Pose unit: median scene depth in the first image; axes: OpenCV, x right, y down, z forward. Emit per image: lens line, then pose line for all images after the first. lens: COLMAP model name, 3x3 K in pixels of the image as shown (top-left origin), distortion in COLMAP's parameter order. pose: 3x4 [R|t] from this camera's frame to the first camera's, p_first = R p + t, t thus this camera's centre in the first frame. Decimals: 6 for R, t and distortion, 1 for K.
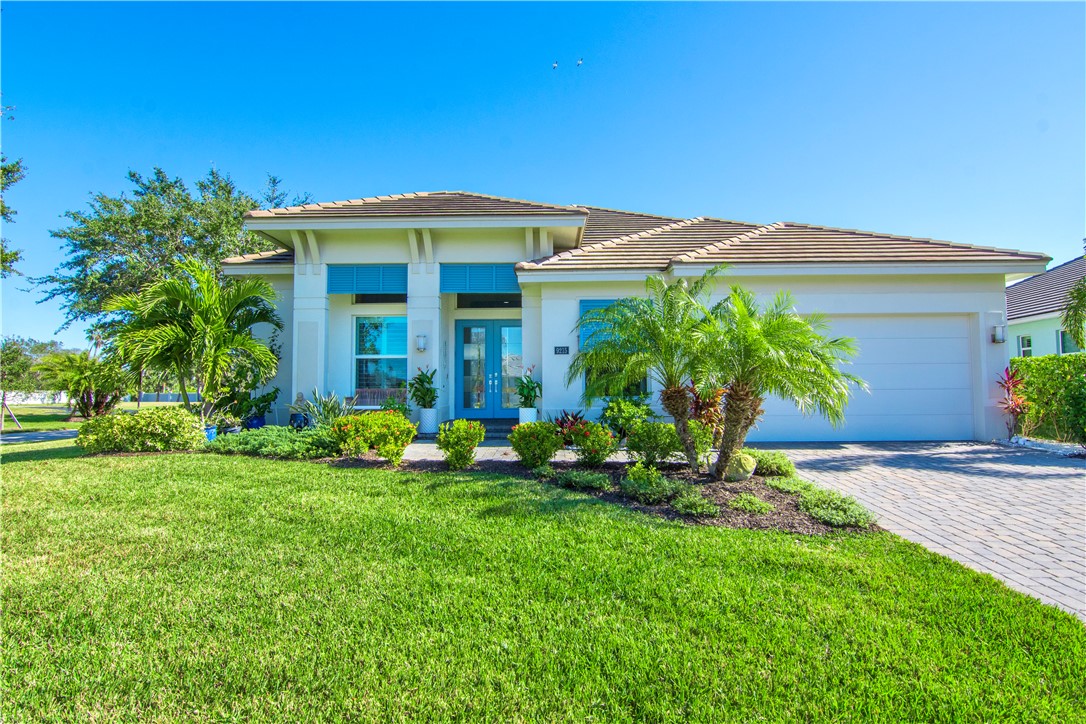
lens RADIAL K [[526.9, 0, 540.8], [0, 526.9, 364.7], [0, 0, 1]] dist [-0.006437, 0.003319]
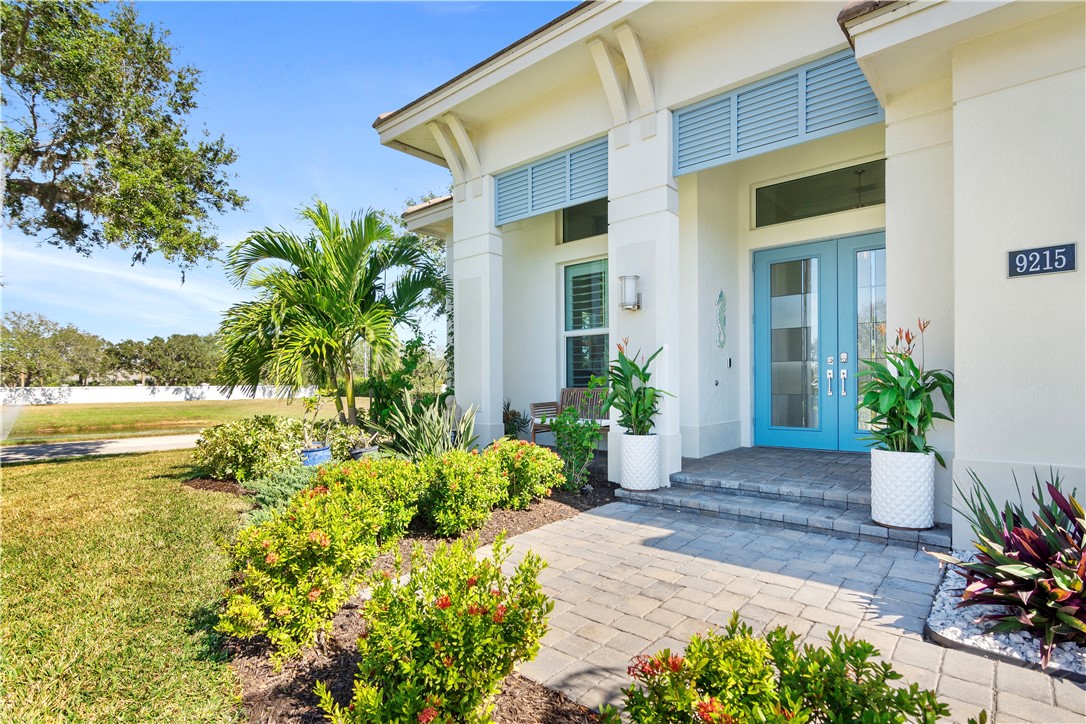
lens RADIAL K [[526.9, 0, 550.2], [0, 526.9, 379.8], [0, 0, 1]] dist [-0.006437, 0.003319]
pose [[0.754348, -0.007747, -0.656429, 0.024957], [0.037703, 0.998791, 0.031539, 0.019381], [0.655391, -0.048541, 0.753728, 0.597720]]
